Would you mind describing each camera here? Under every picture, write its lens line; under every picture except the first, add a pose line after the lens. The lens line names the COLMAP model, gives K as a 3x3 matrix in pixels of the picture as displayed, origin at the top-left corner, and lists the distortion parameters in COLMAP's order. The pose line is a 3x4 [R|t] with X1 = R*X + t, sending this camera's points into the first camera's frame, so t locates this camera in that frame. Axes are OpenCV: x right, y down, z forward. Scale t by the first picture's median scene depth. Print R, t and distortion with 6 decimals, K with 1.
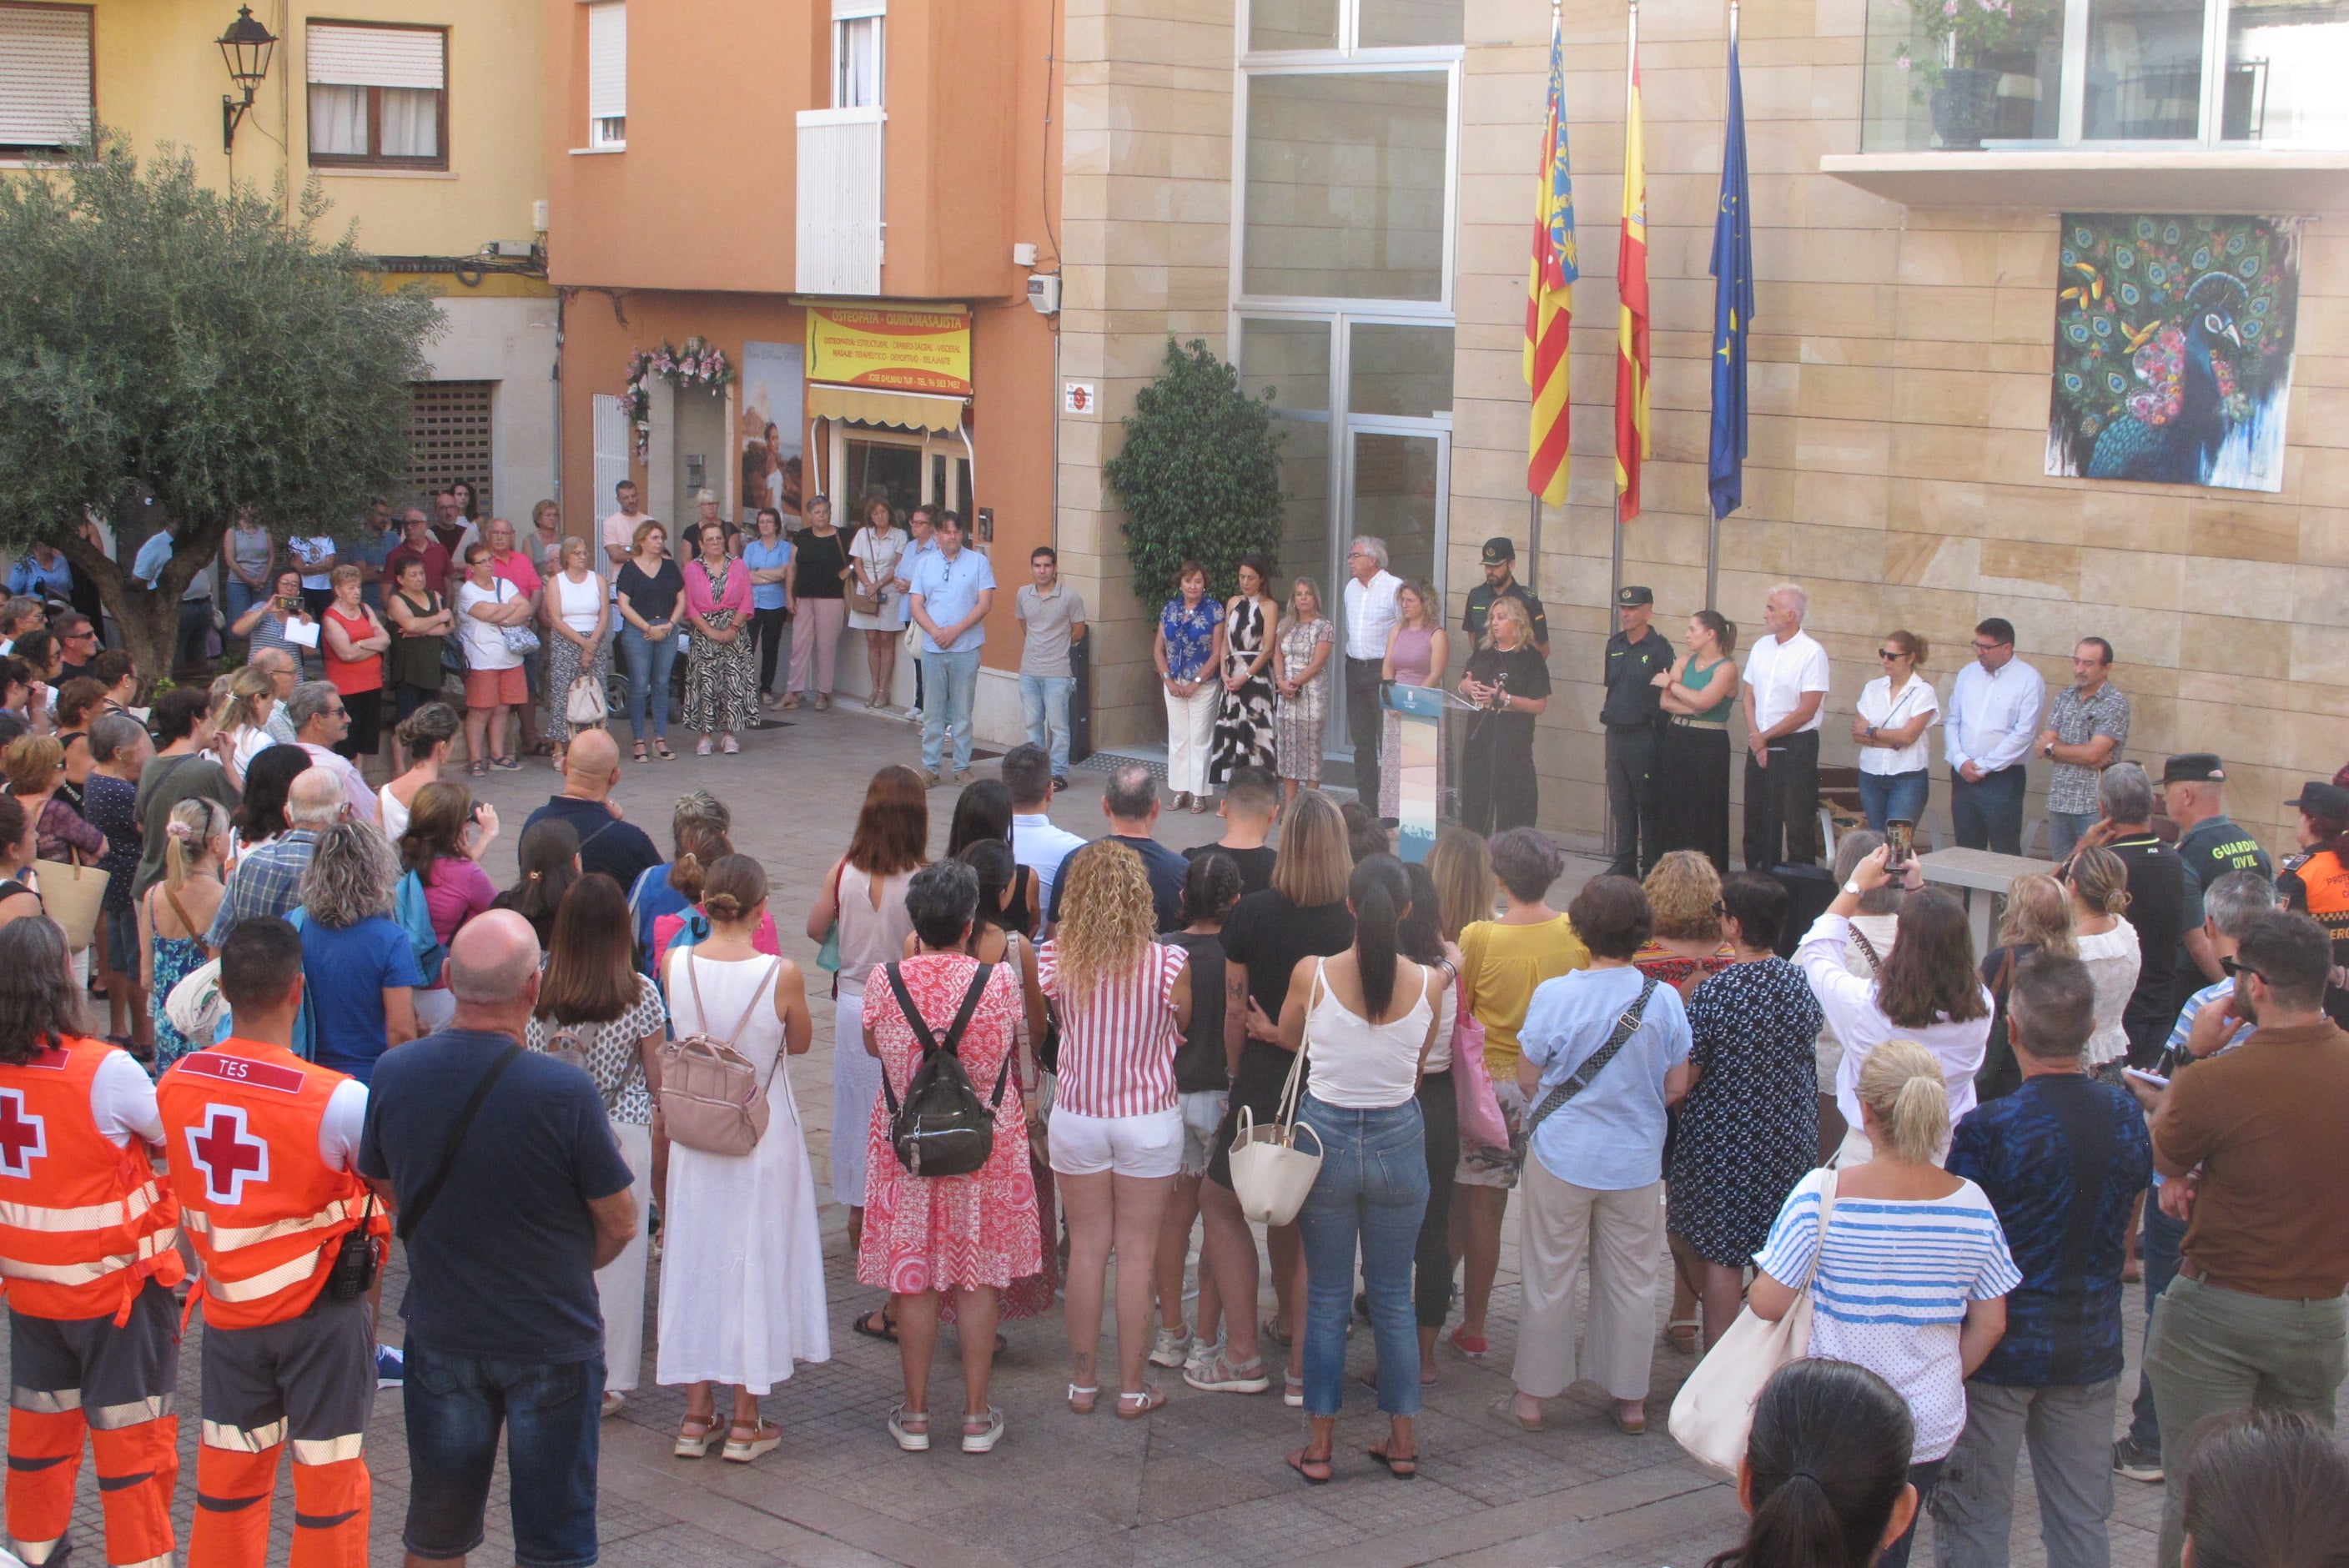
lens RADIAL K [[3029.5, 0, 1151.8], [0, 3029.5, 727.0], [0, 0, 1]] dist [-0.068482, 0.000000]
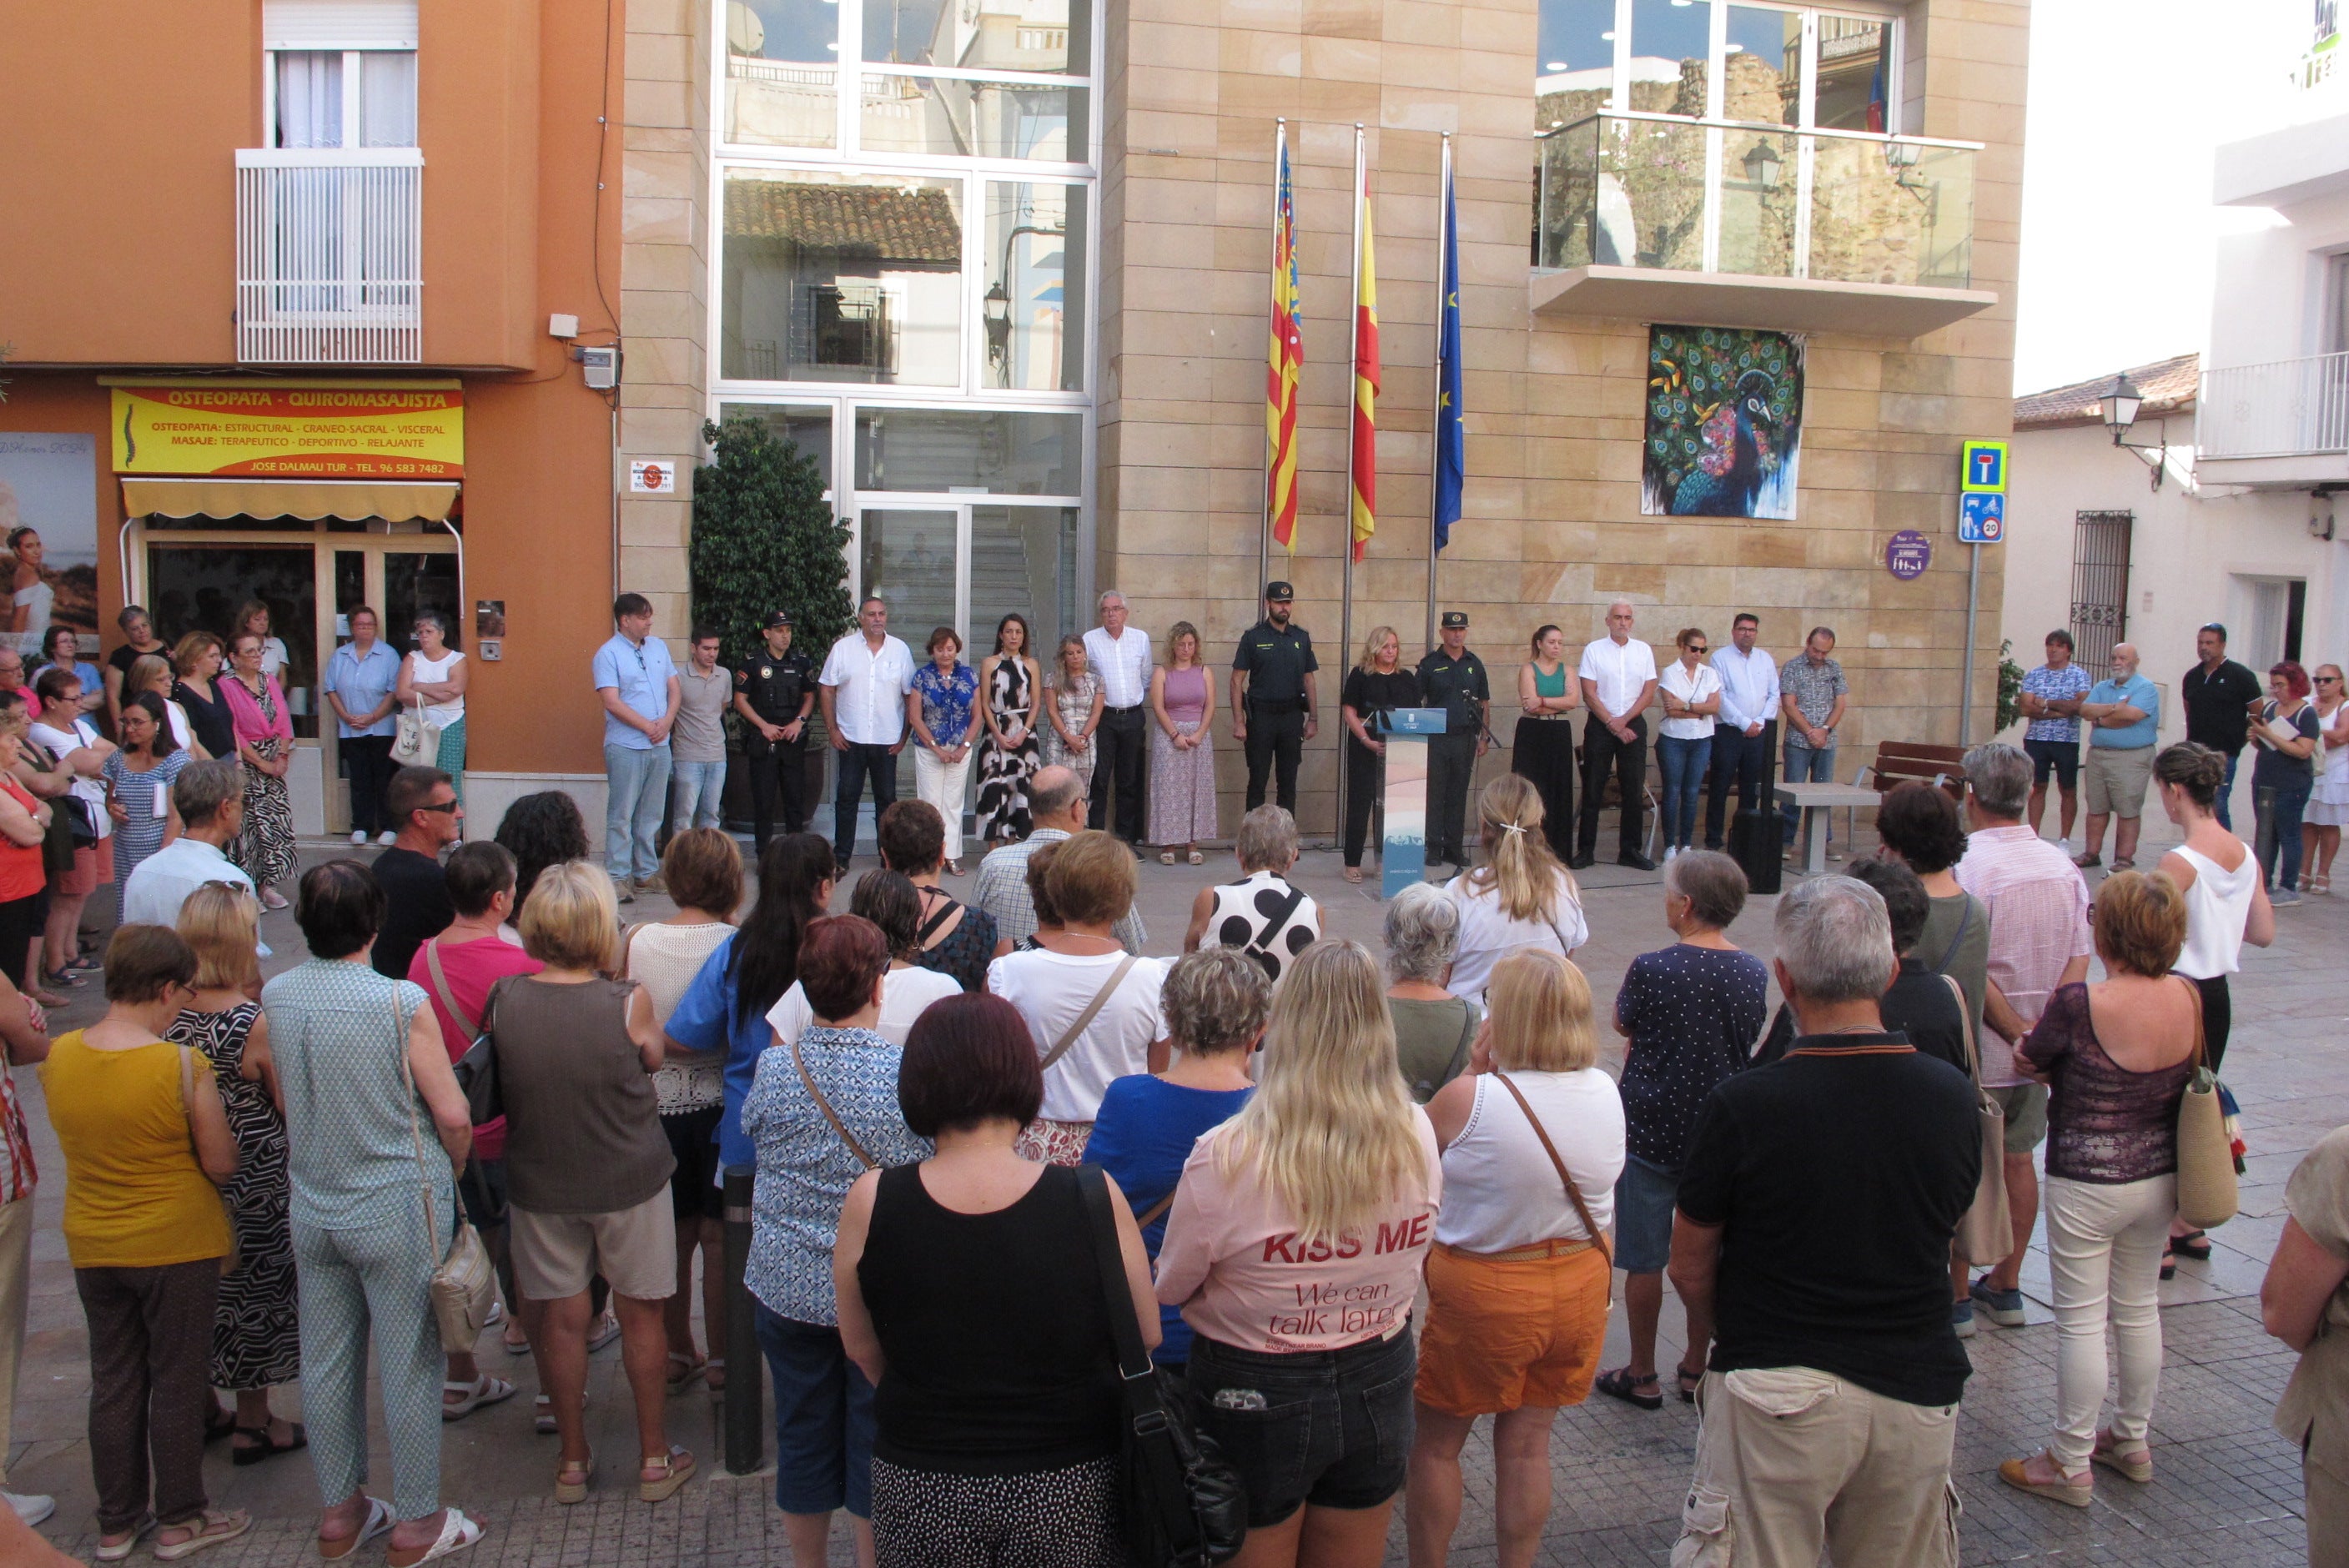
lens RADIAL K [[2149.8, 0, 1198.2], [0, 2149.8, 755.4], [0, 0, 1]] dist [-0.132827, 0.078108]
pose [[0.567083, -0.102191, 0.817296, -0.611045], [0.111884, 0.992633, 0.046484, -0.041780], [-0.816026, 0.065082, 0.574340, 0.602195]]
